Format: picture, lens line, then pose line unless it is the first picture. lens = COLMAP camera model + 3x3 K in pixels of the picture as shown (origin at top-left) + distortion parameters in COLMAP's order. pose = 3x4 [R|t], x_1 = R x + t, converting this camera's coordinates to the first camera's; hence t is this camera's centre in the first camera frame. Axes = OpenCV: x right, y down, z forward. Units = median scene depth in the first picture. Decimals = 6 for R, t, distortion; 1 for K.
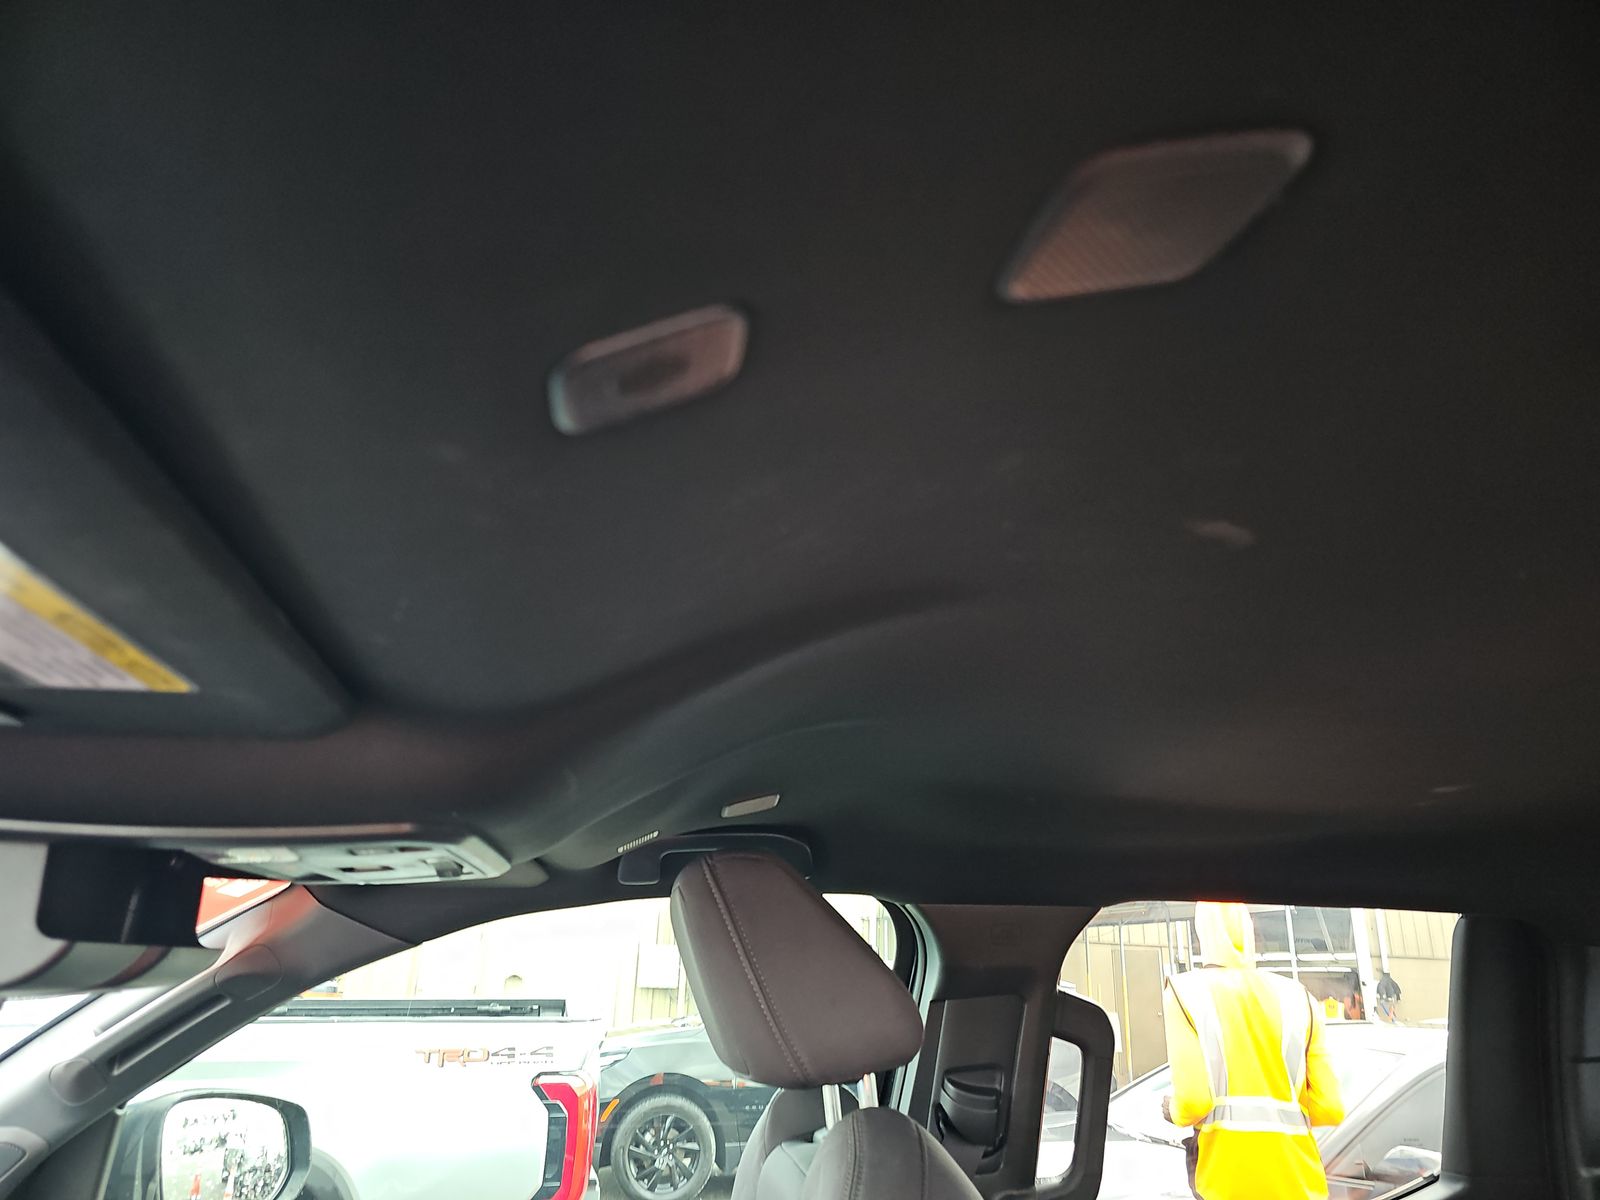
lens RADIAL K [[1091.4, 0, 800.0], [0, 1091.4, 600.0], [0, 0, 1]] dist [-0.003583, 0.001732]
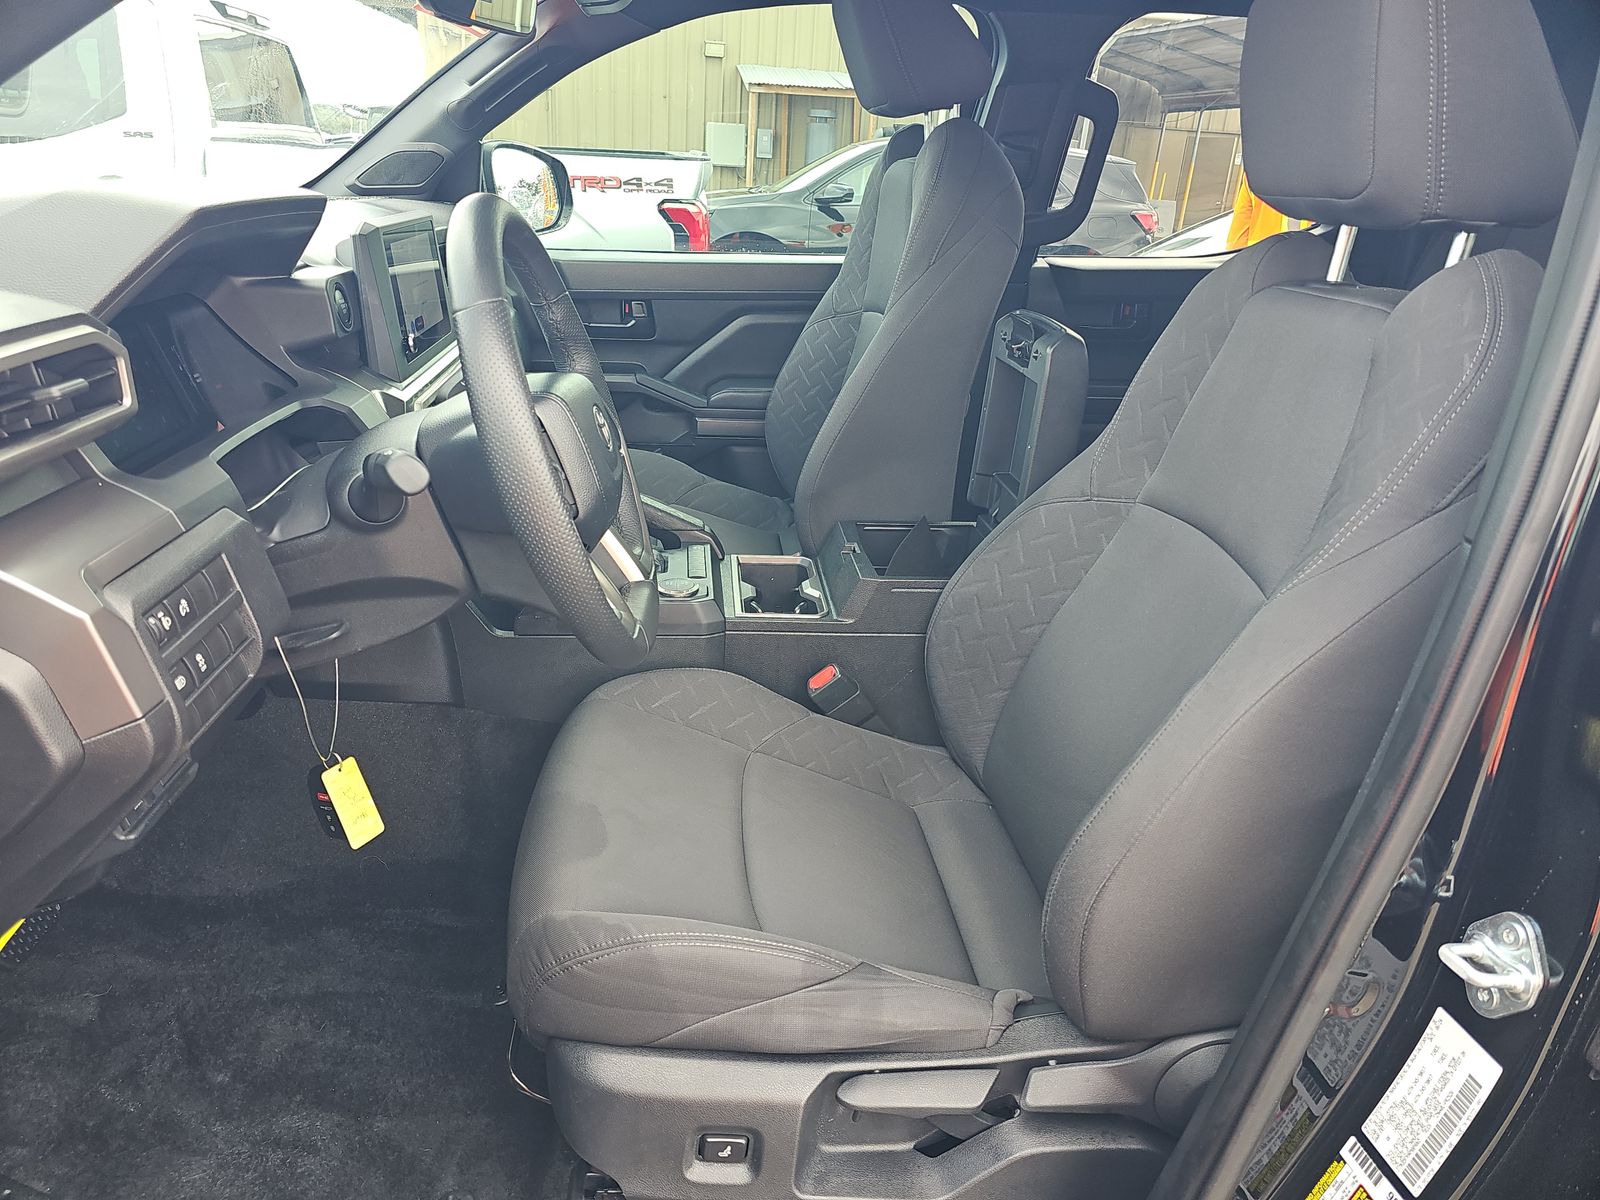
lens RADIAL K [[1091.4, 0, 800.0], [0, 1091.4, 600.0], [0, 0, 1]] dist [-0.003583, 0.001732]
pose [[0.998230, 0.042073, -0.042032, -0.017961], [-0.004355, 0.756584, 0.653881, -0.023445], [0.059311, -0.652541, 0.755429, -0.198897]]
